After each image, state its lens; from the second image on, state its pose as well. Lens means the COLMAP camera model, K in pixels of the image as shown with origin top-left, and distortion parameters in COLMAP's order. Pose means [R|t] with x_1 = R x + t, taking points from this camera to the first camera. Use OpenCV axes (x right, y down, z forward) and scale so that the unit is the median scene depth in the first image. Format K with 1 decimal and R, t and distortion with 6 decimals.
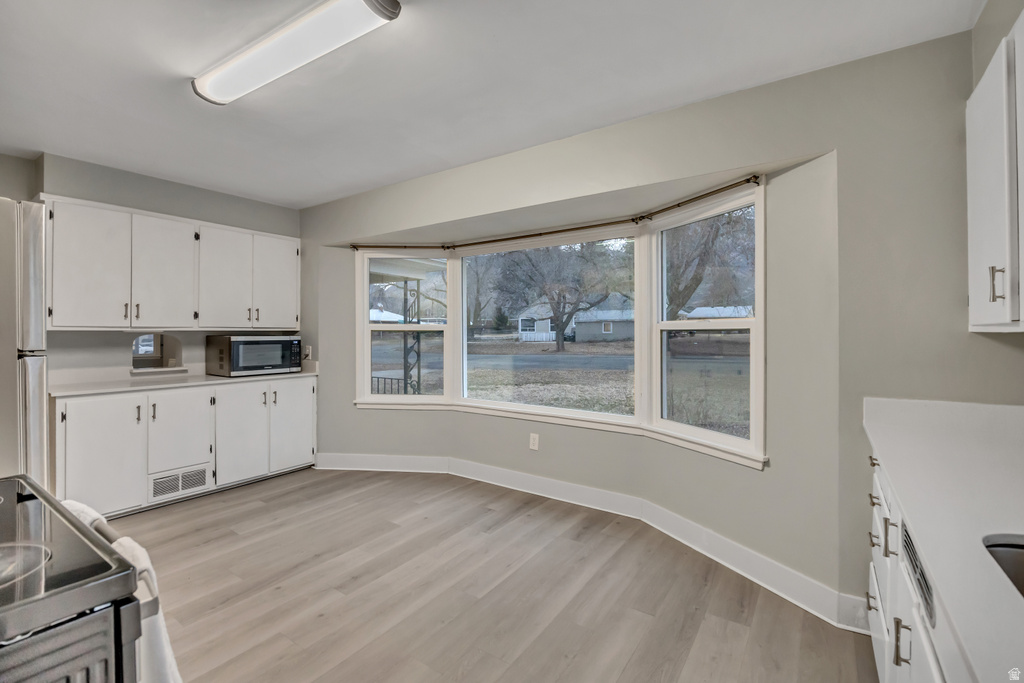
lens RADIAL K [[455.0, 0, 513.6], [0, 455.0, 334.6], [0, 0, 1]] dist [-0.013827, 0.000967]
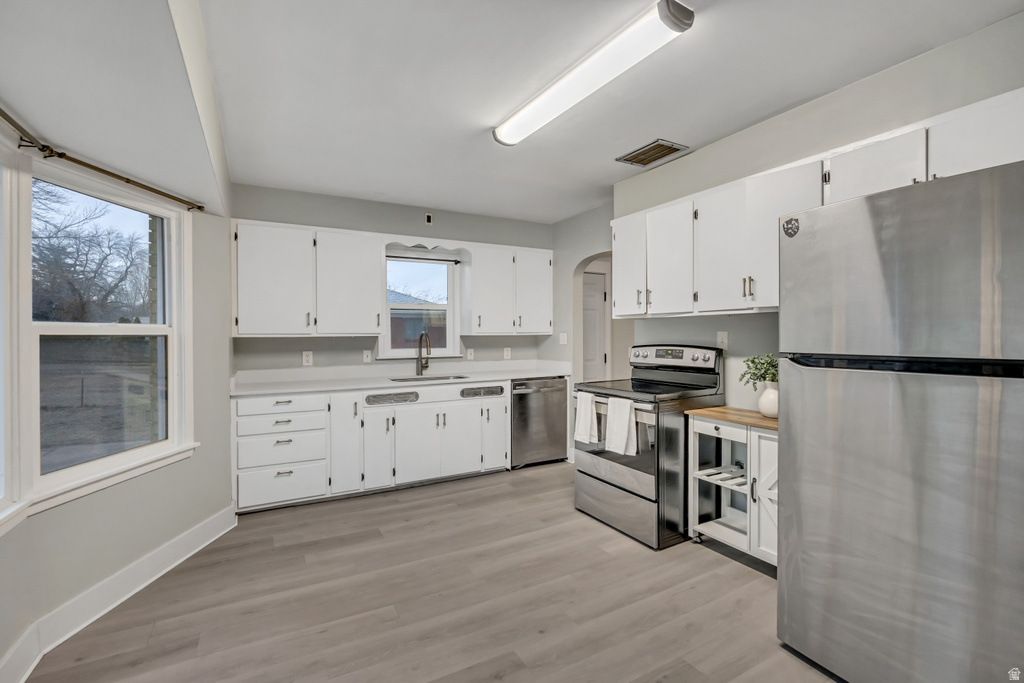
lens RADIAL K [[455.0, 0, 512.1], [0, 455.0, 337.2], [0, 0, 1]] dist [-0.013827, 0.000967]
pose [[-0.895530, -0.000364, 0.445001, -0.713069], [0.007813, 0.999833, 0.016542, -0.017853], [-0.444932, 0.018291, -0.895377, 1.676976]]
